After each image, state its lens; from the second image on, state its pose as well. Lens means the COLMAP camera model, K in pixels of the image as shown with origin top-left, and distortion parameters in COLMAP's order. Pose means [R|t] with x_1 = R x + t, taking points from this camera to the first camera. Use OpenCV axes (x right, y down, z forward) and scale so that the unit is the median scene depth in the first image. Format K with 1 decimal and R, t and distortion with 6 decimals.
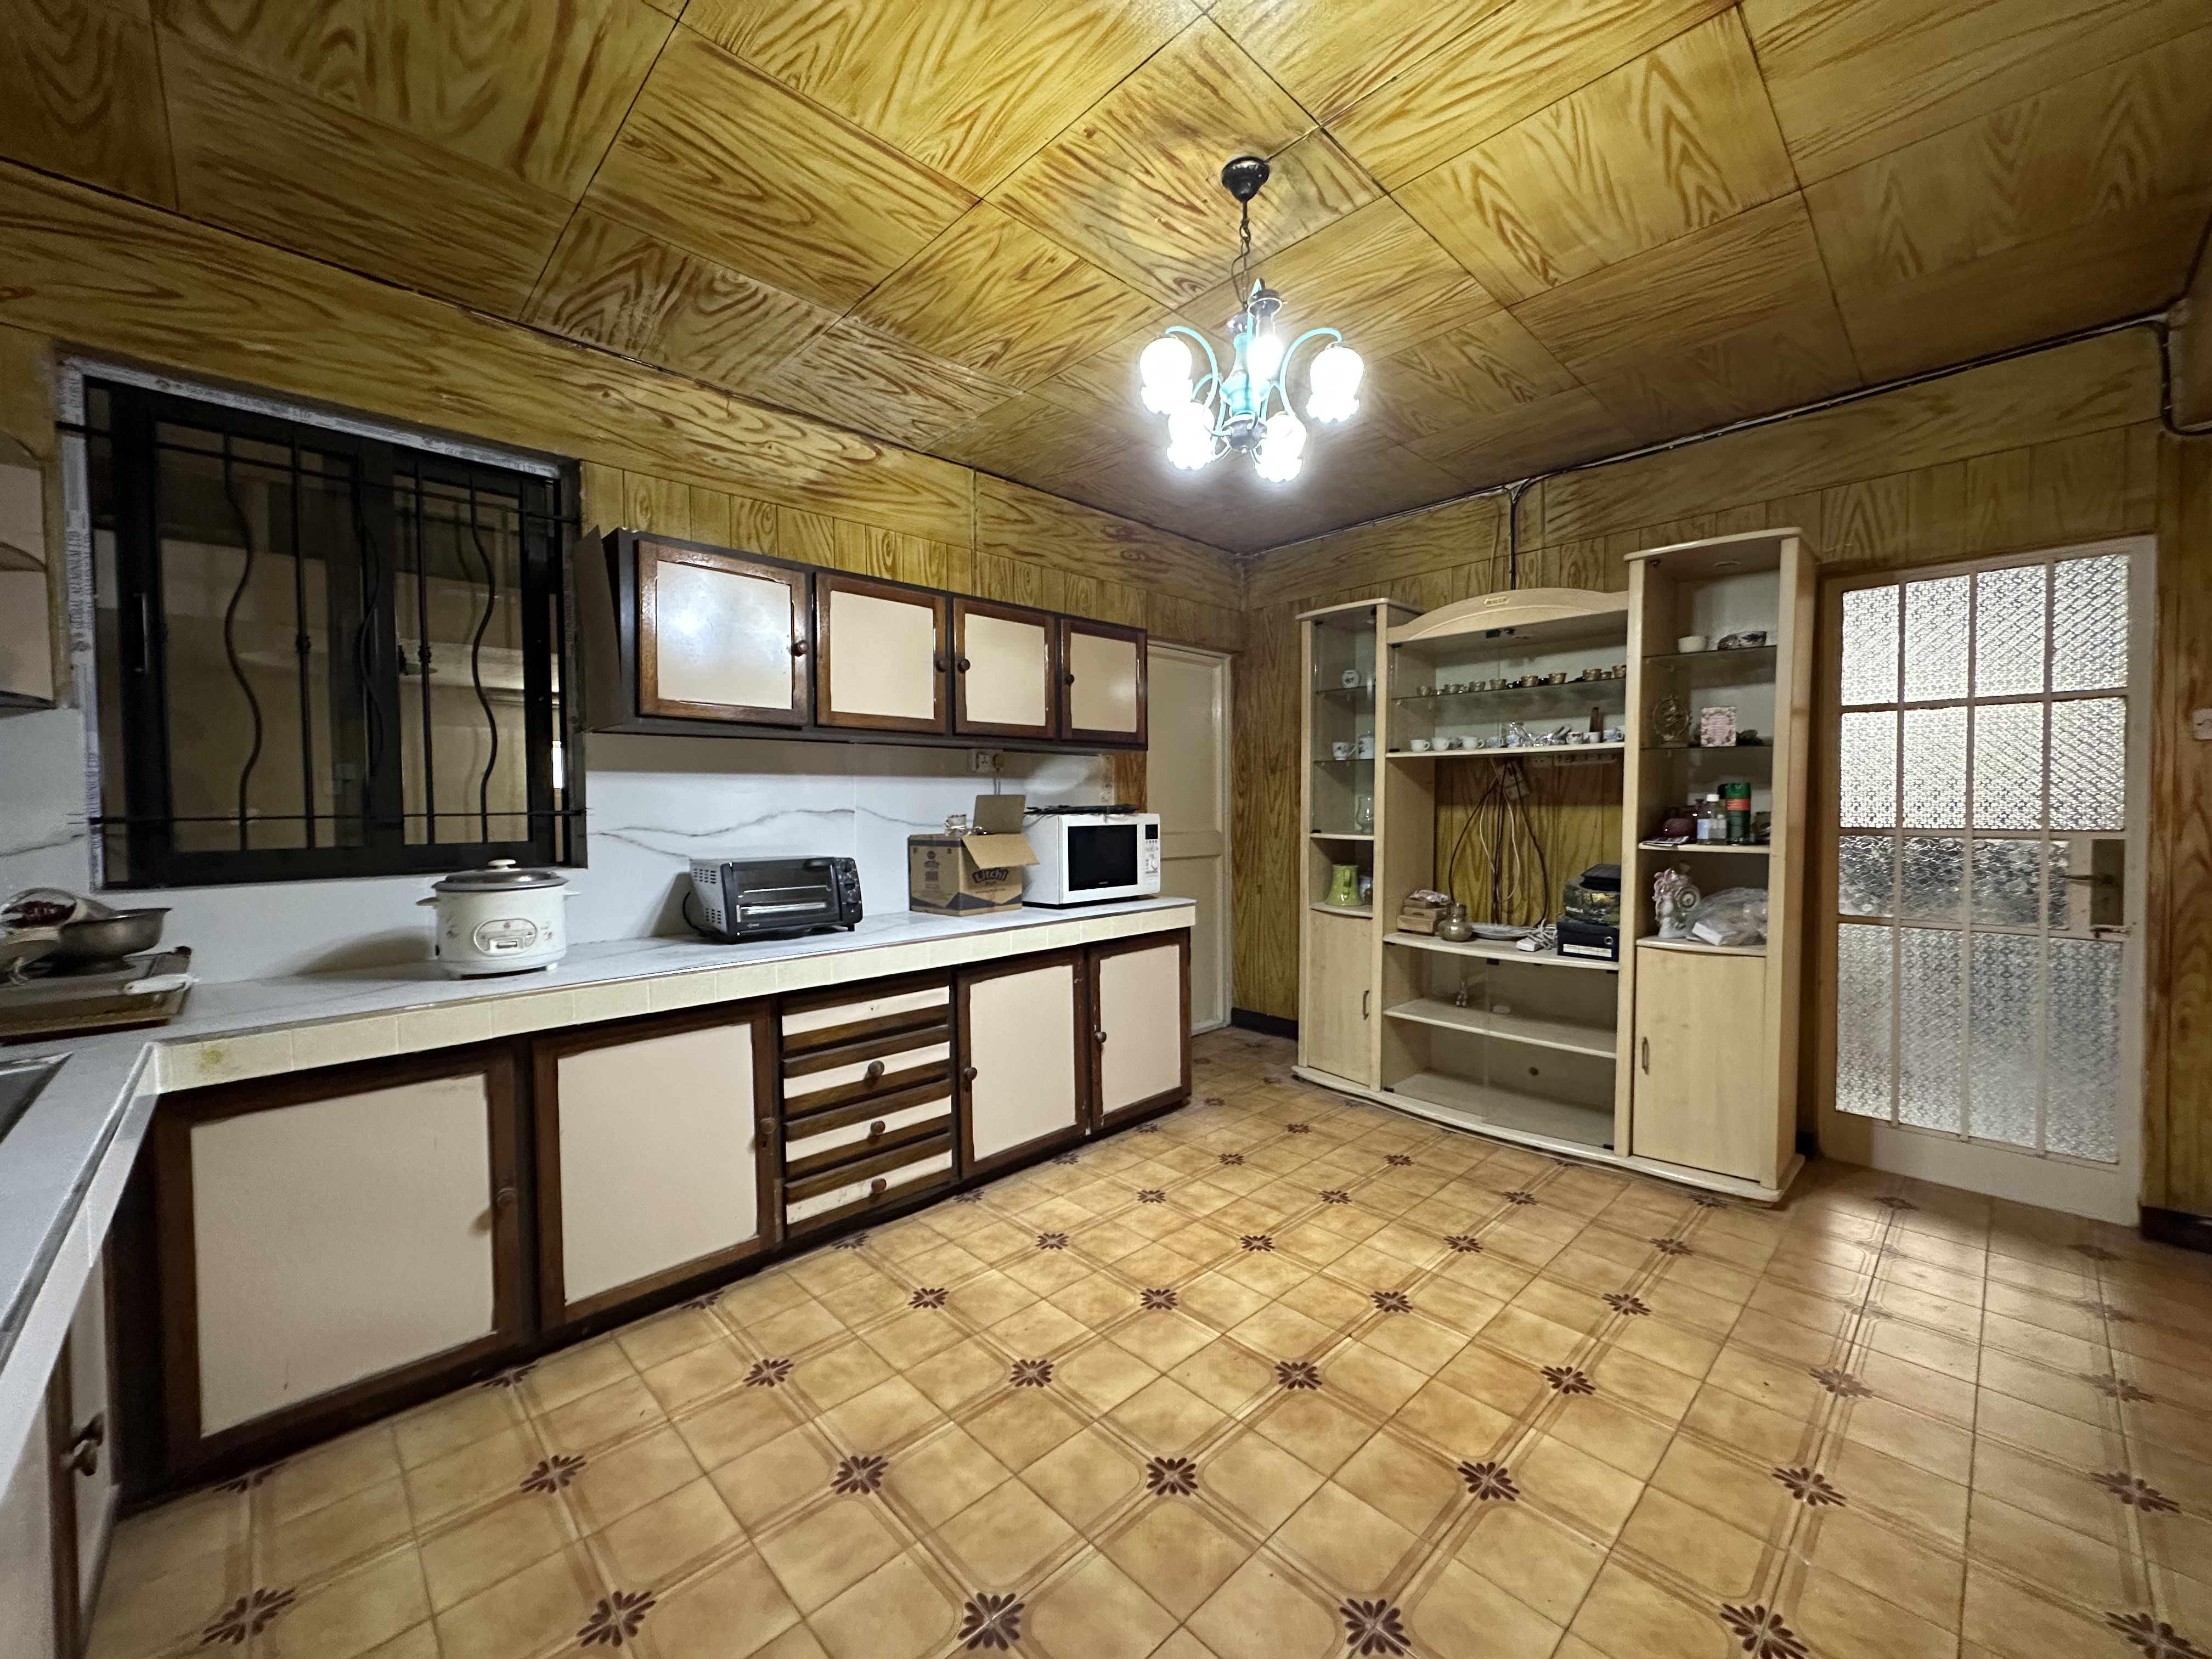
lens RADIAL K [[880.3, 0, 1103.0], [0, 880.3, 828.0], [0, 0, 1]] dist [-0.002985, 0.000252]
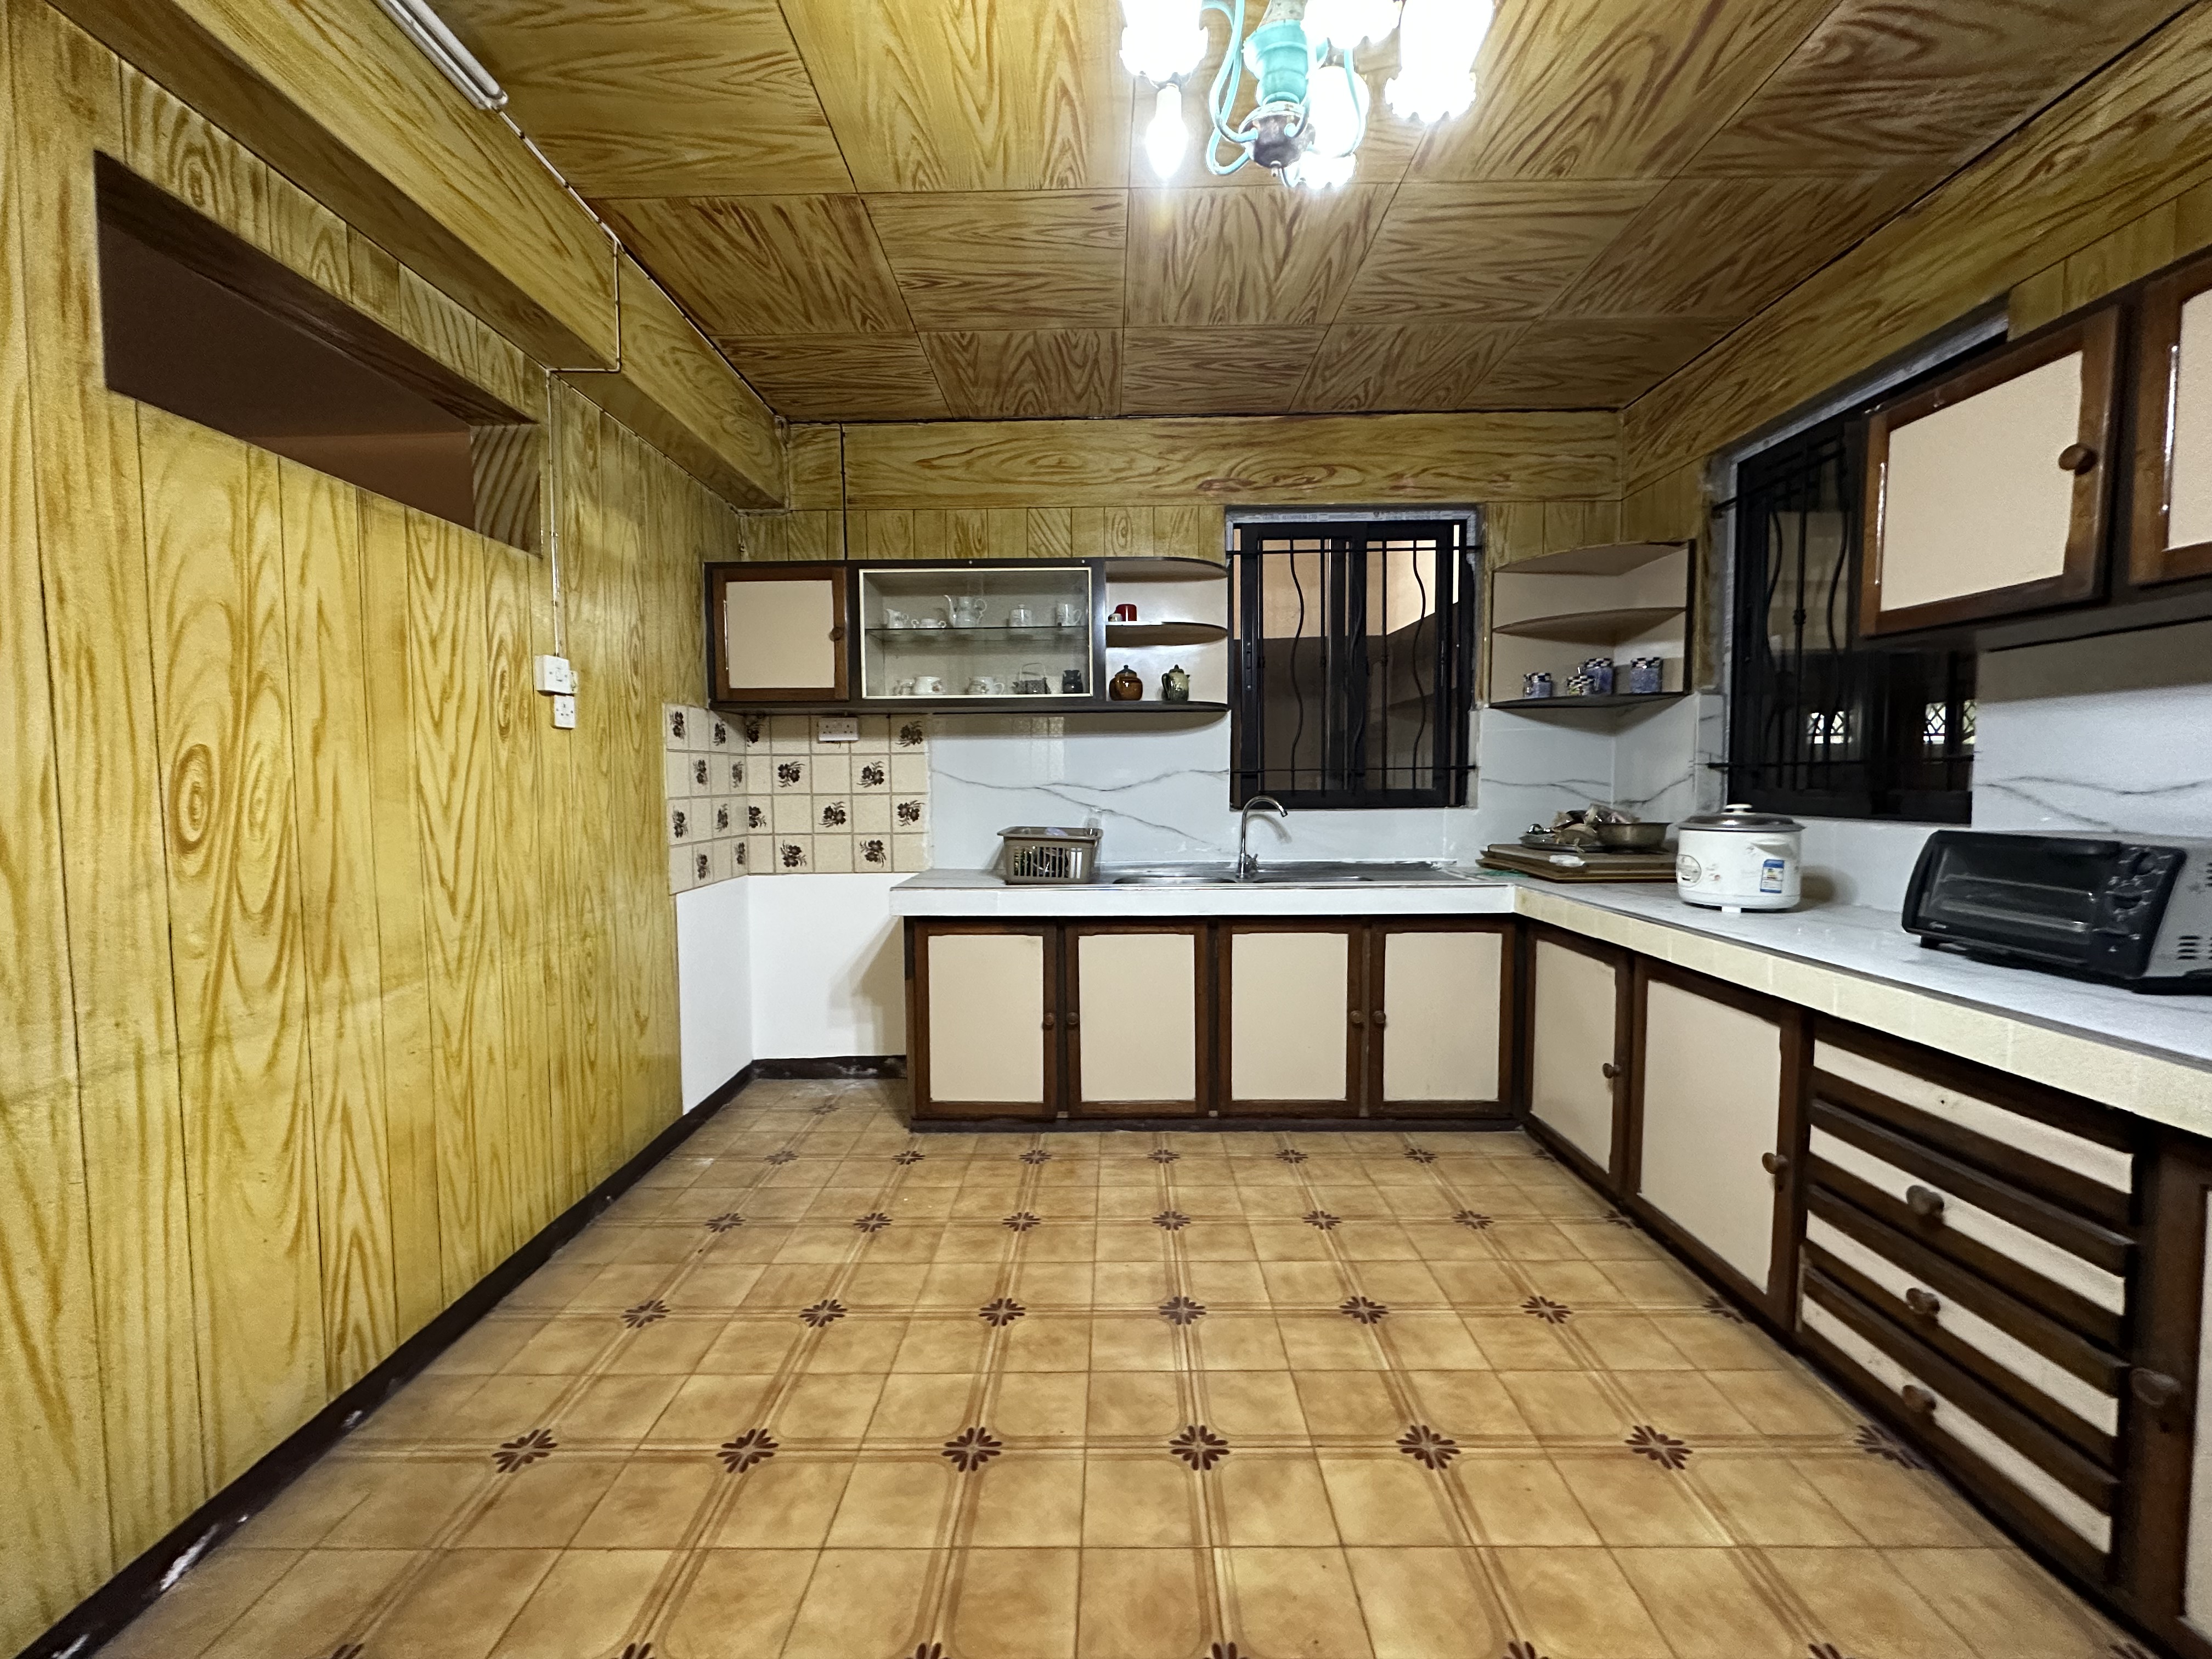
lens RADIAL K [[880.3, 0, 1103.0], [0, 880.3, 828.0], [0, 0, 1]] dist [-0.002985, 0.000252]
pose [[-0.703835, 0.056265, -0.708131, 0.450979], [-0.002684, 0.996641, 0.081856, -0.014477], [0.710358, 0.059513, -0.701320, 0.877824]]
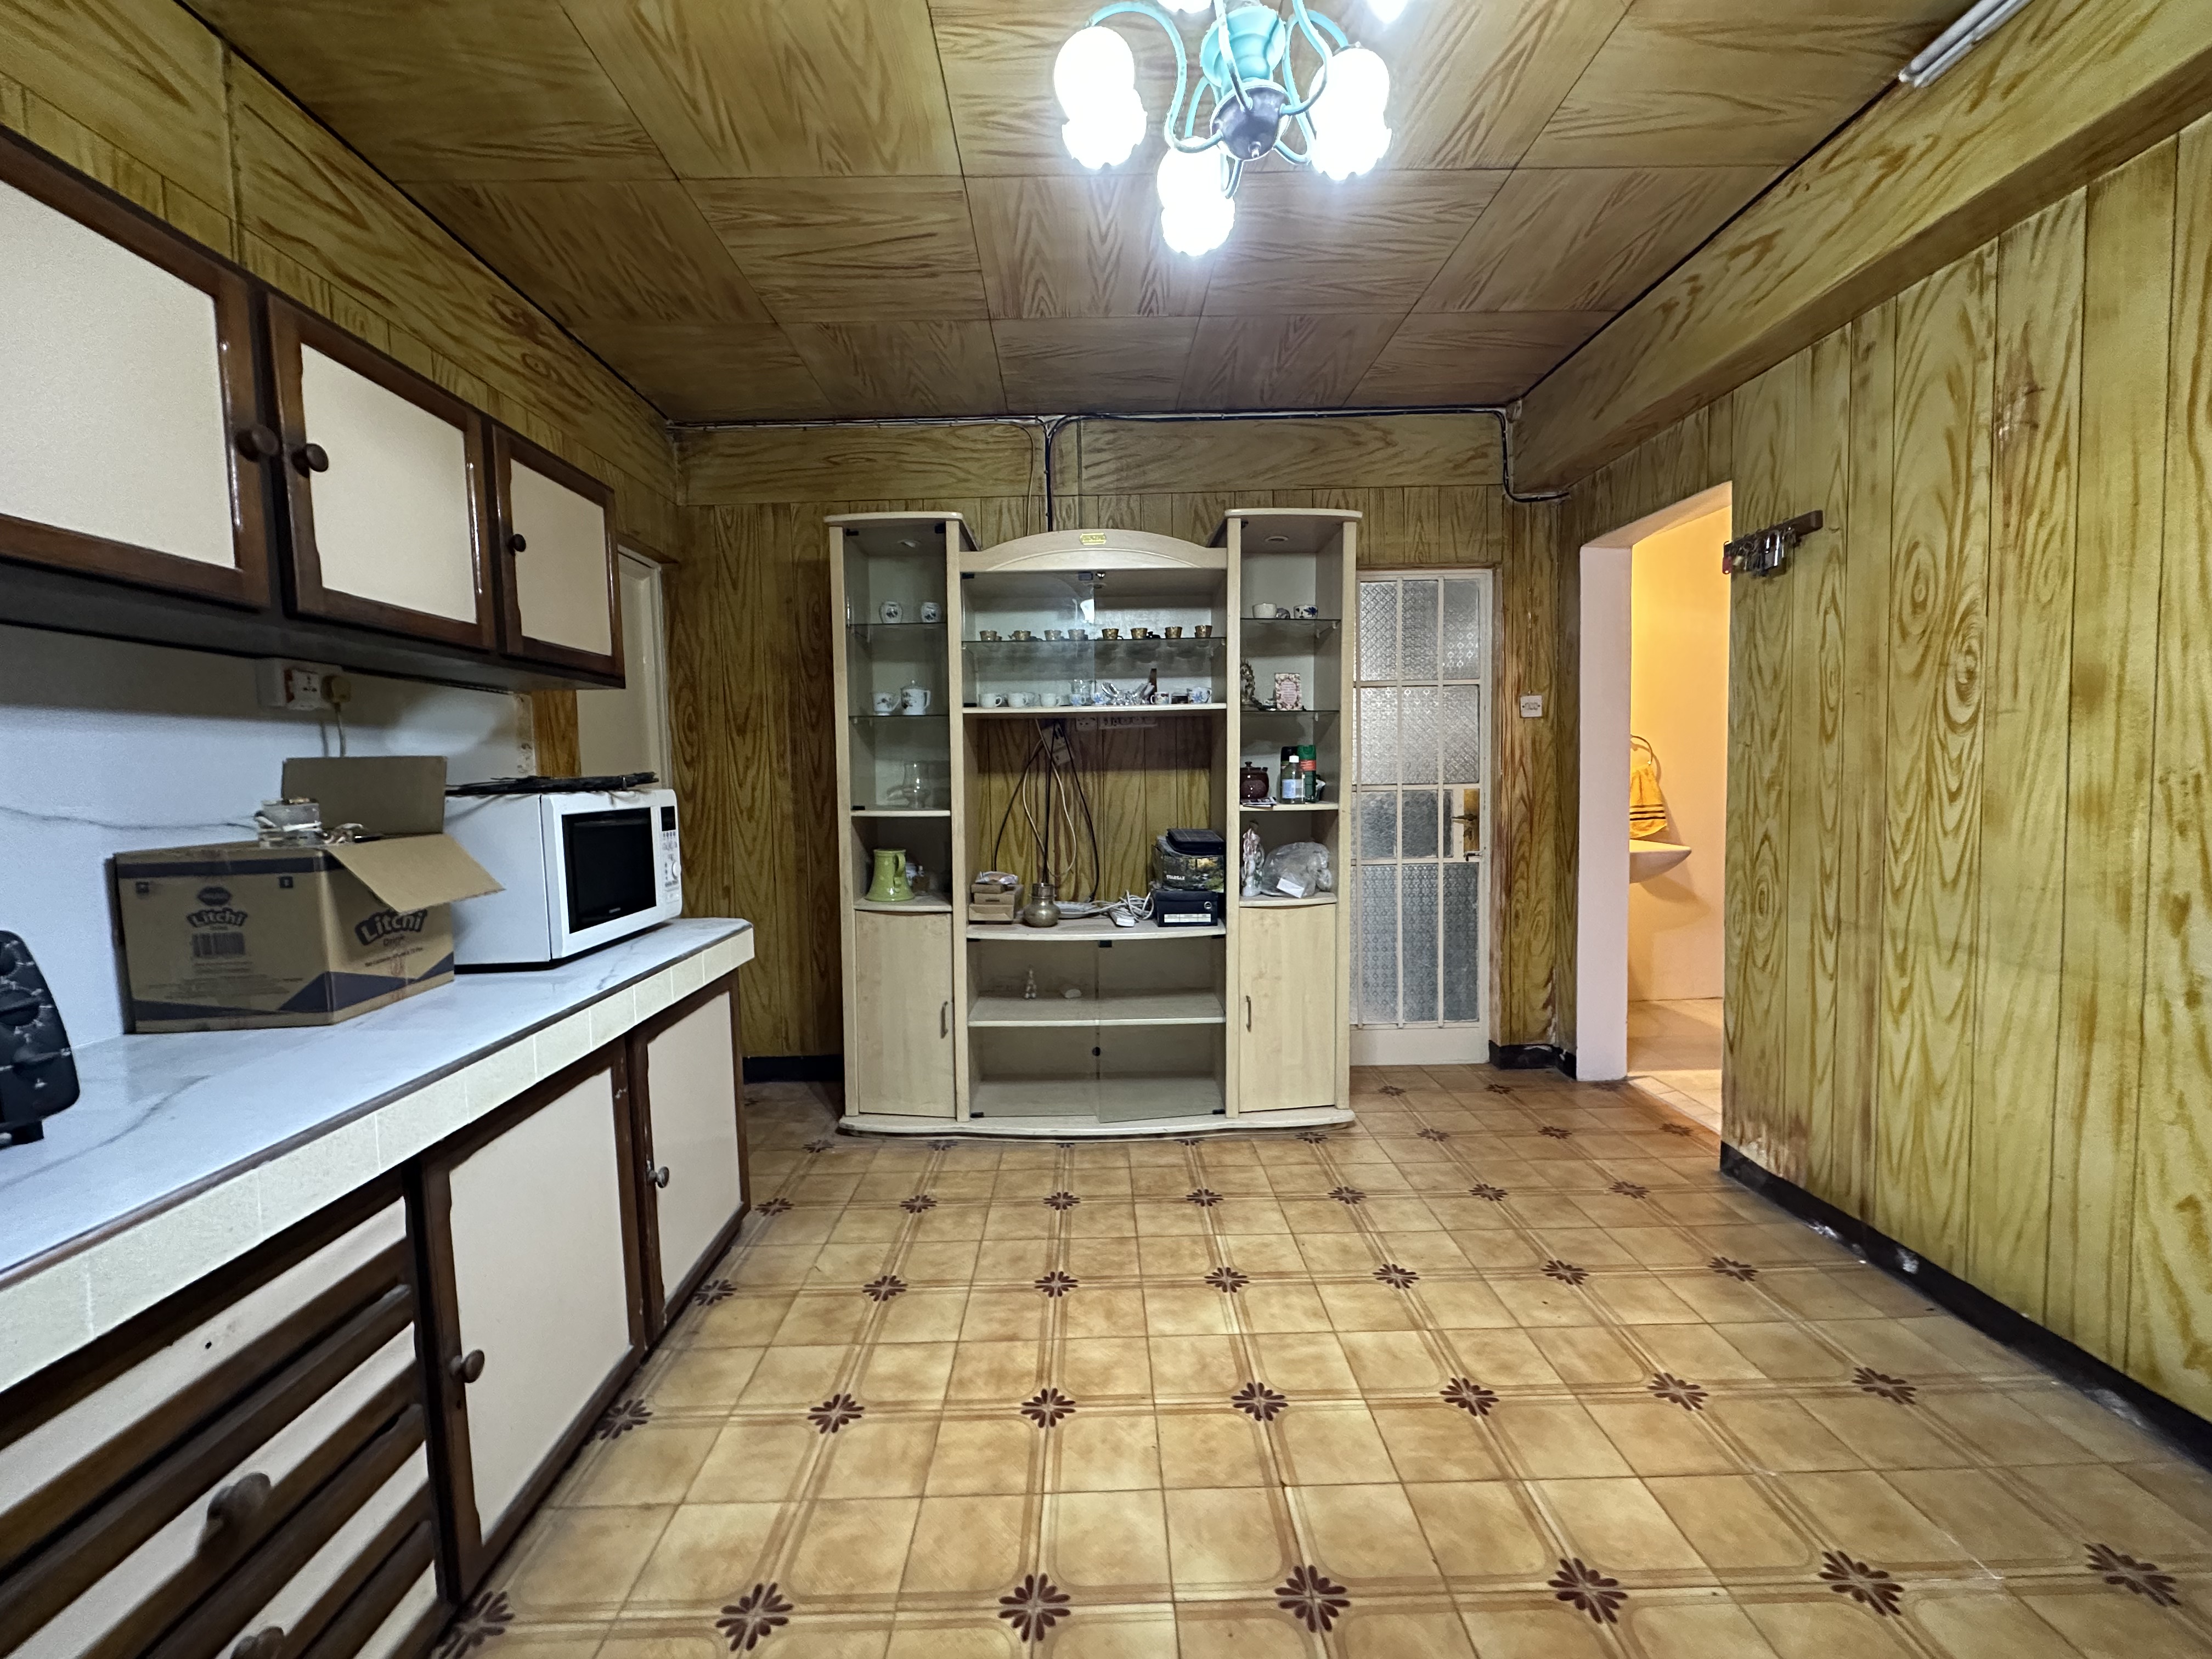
lens RADIAL K [[880.3, 0, 1103.0], [0, 880.3, 828.0], [0, 0, 1]] dist [-0.002985, 0.000252]
pose [[0.680270, -0.056076, 0.730814, -0.231809], [0.037245, 0.998426, 0.041941, -0.004574], [-0.732015, -0.001312, 0.681287, 0.432701]]
